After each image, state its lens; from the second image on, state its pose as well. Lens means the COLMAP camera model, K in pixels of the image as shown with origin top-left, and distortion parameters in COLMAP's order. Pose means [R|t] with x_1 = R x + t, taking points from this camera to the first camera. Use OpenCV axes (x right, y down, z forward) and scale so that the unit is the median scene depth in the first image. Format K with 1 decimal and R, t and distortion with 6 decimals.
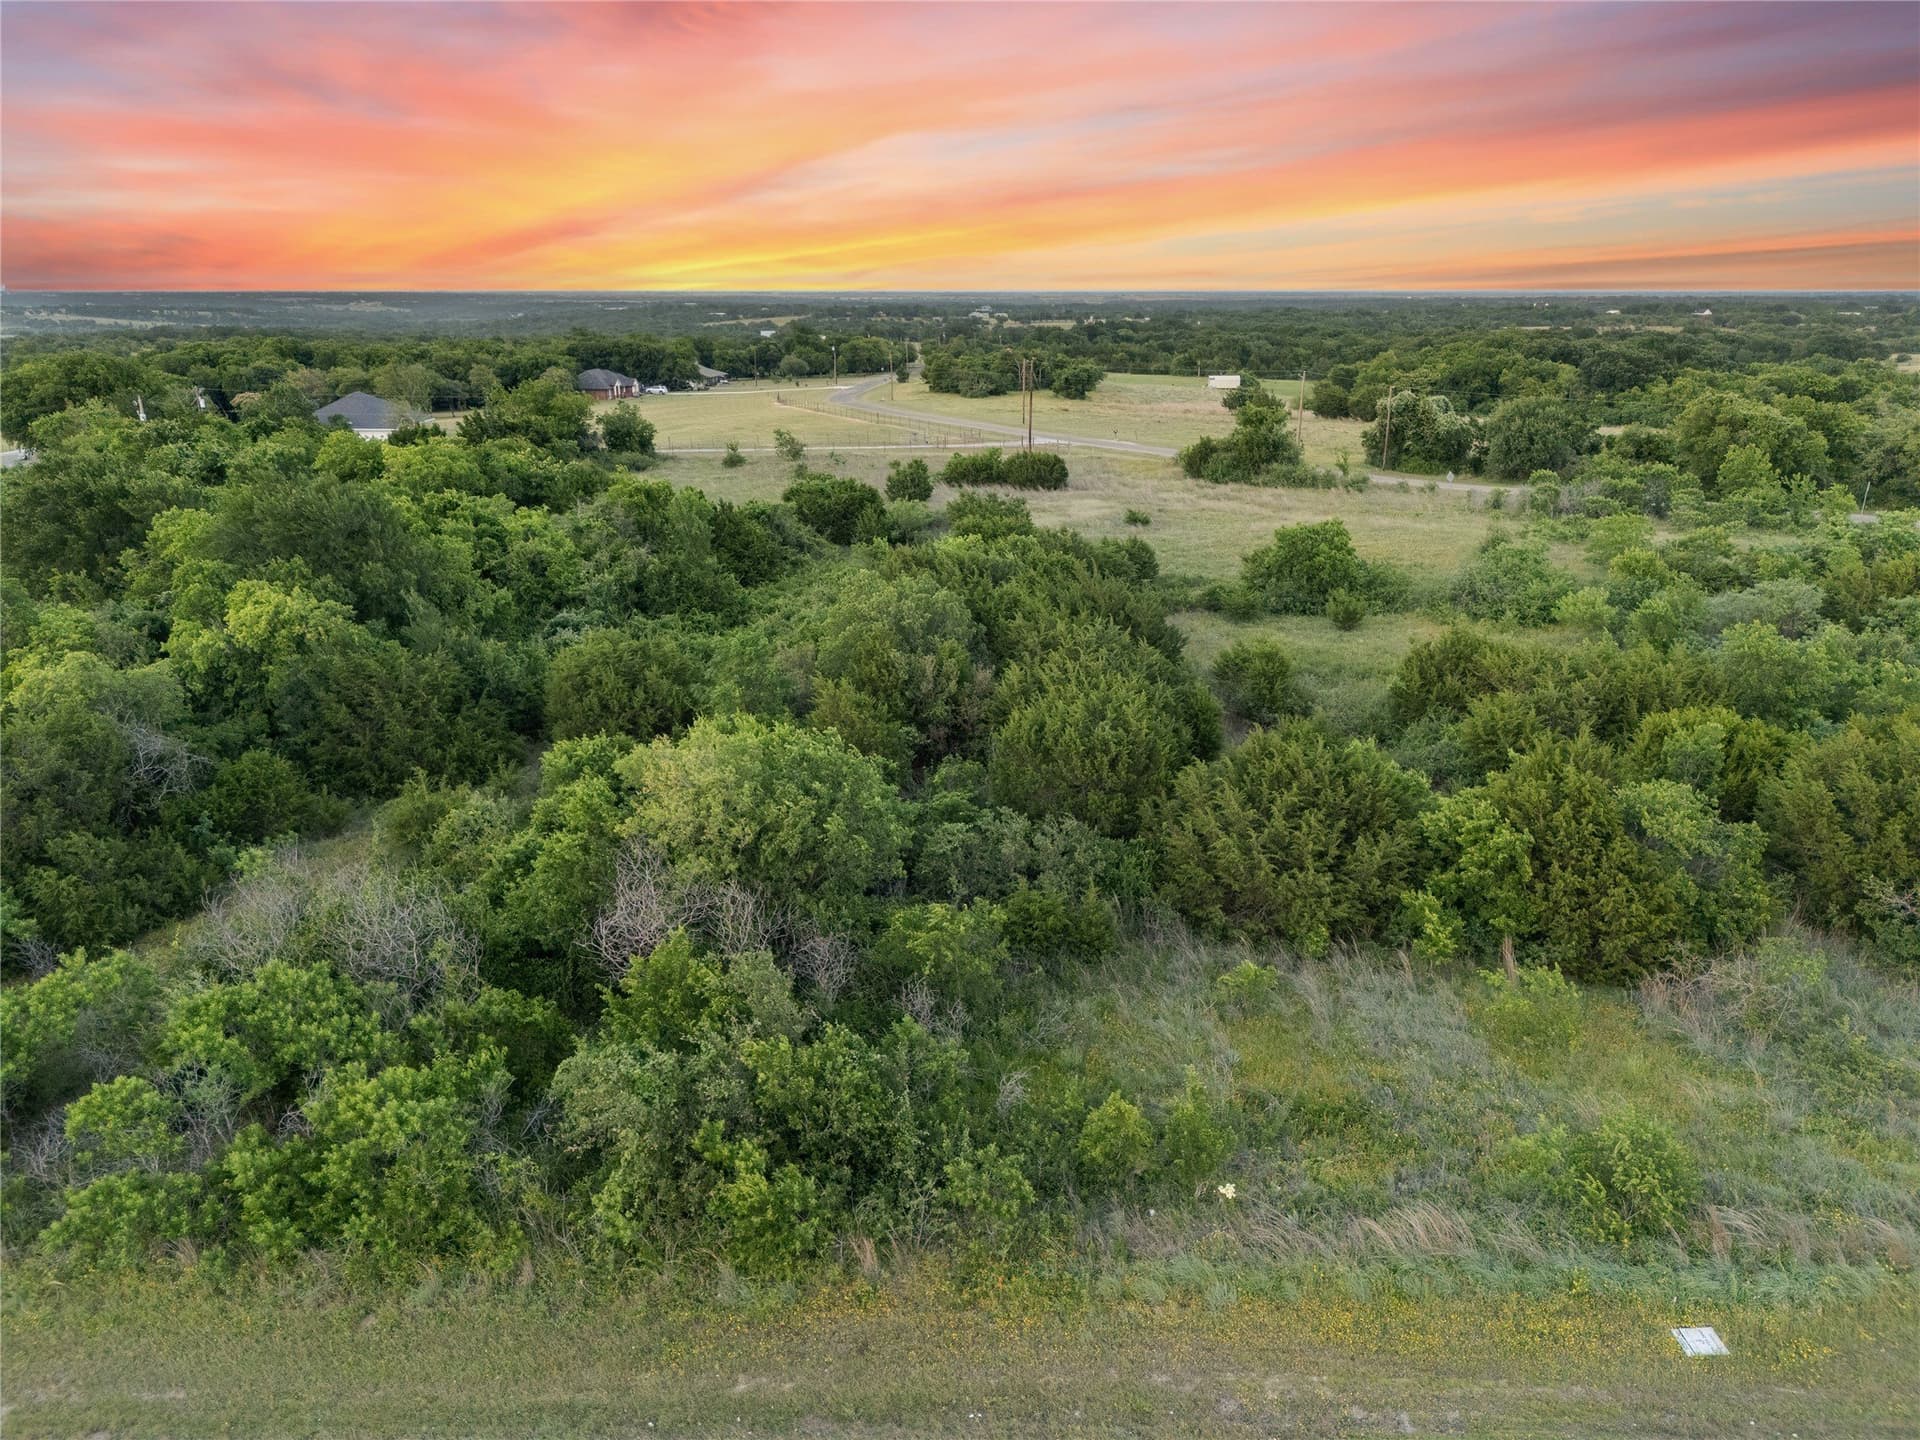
lens RADIAL K [[1446.1, 0, 960.0], [0, 1446.1, 720.0], [0, 0, 1]] dist [0.042916, -0.001512]
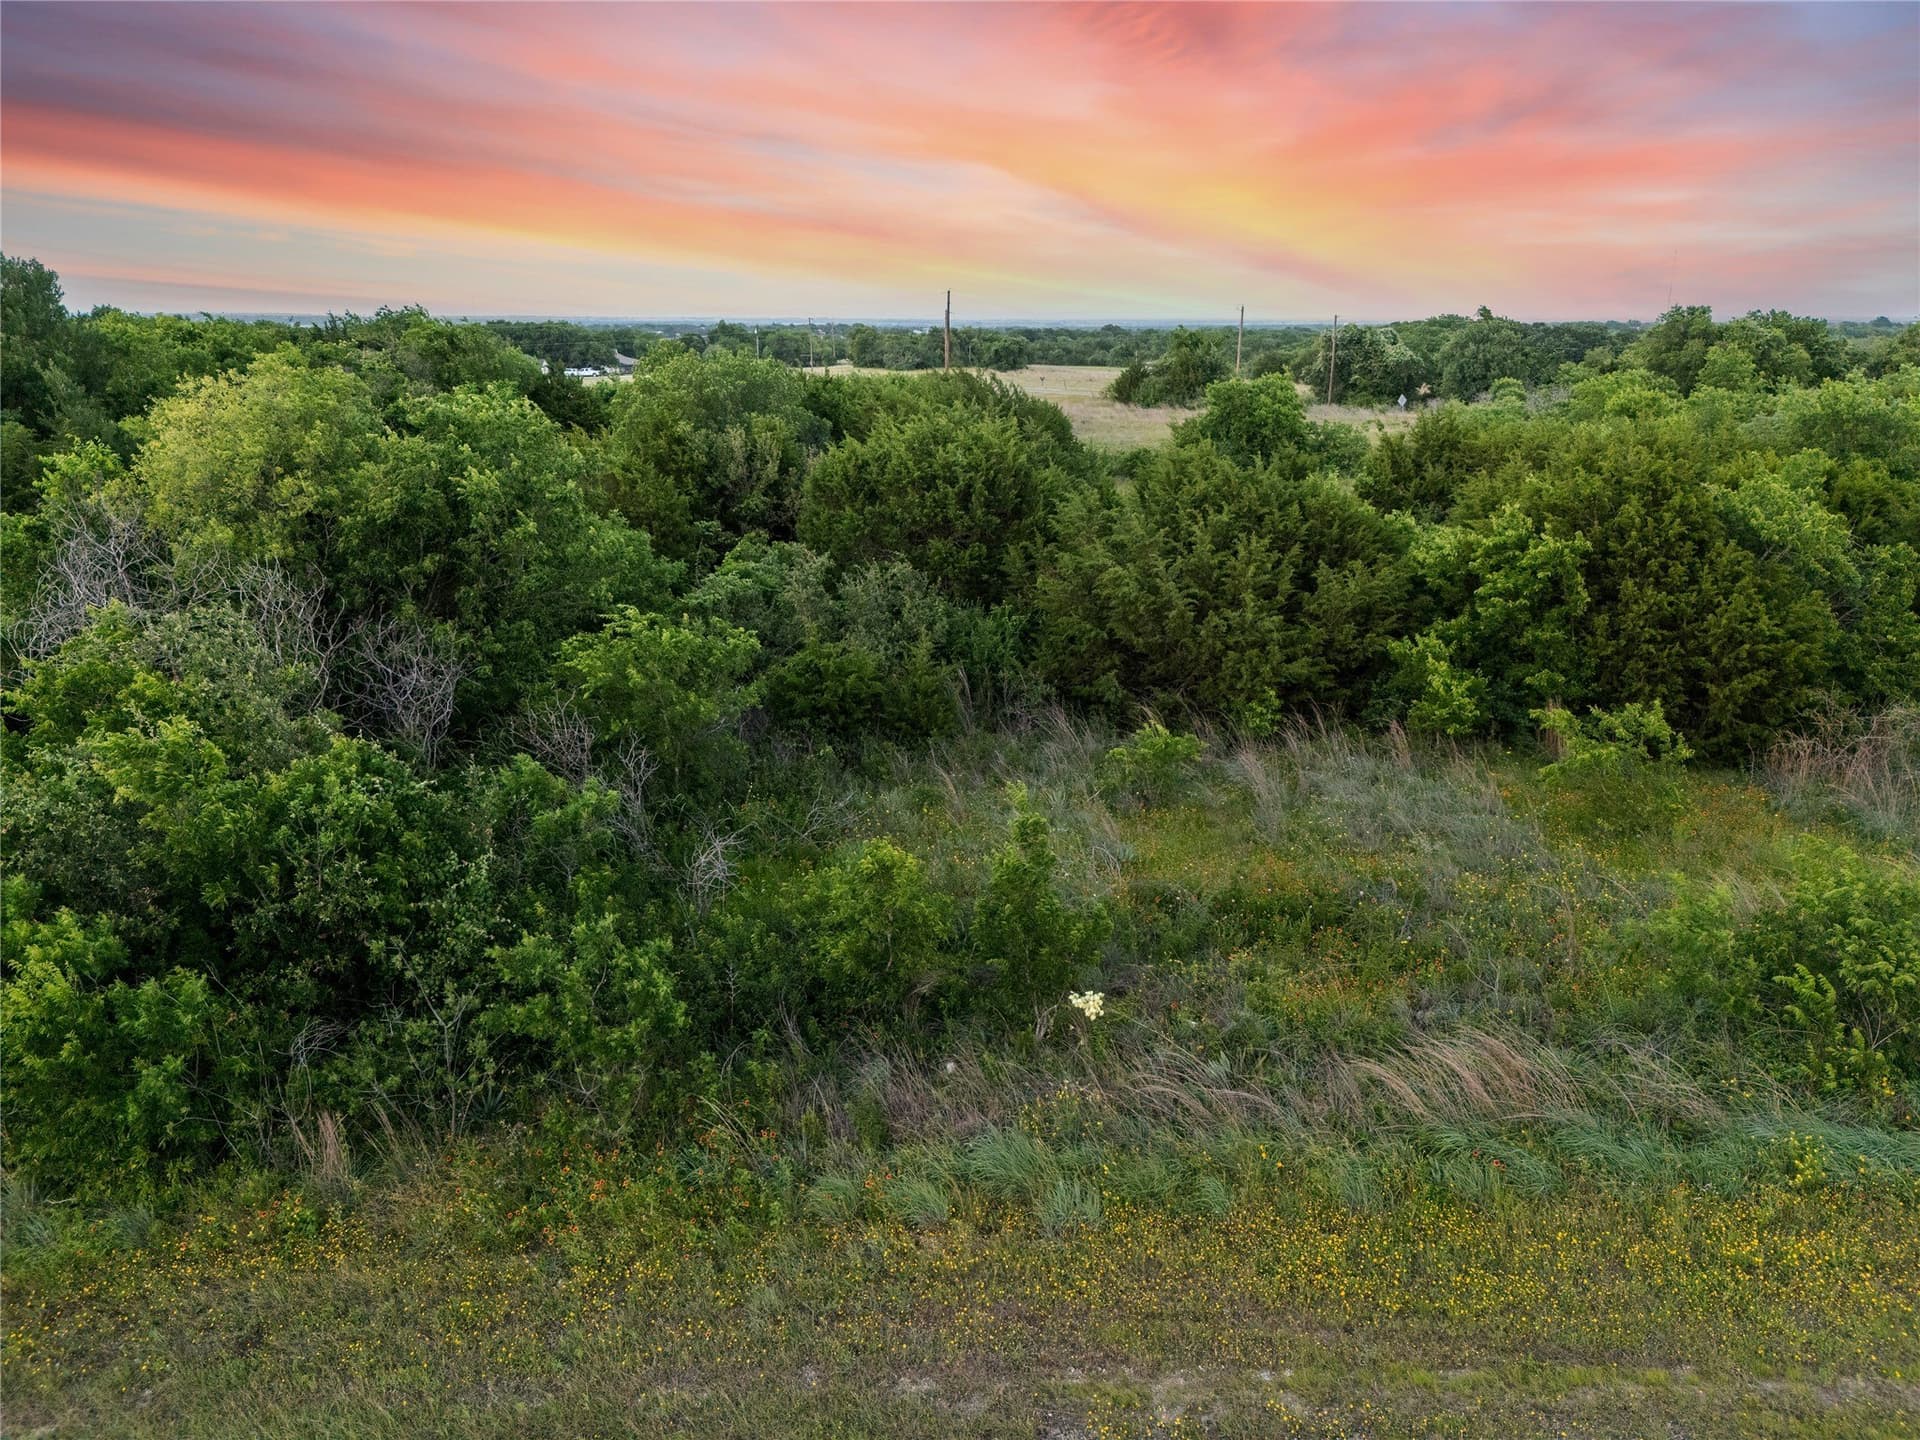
lens RADIAL K [[1414.1, 0, 960.0], [0, 1414.1, 720.0], [0, 0, 1]] dist [0.076983, -0.083013]
pose [[0.999457, -0.010847, 0.031116, 0.095766], [0.011743, 0.999517, -0.028761, 0.181599], [-0.030789, 0.029110, 0.999102, 0.388597]]
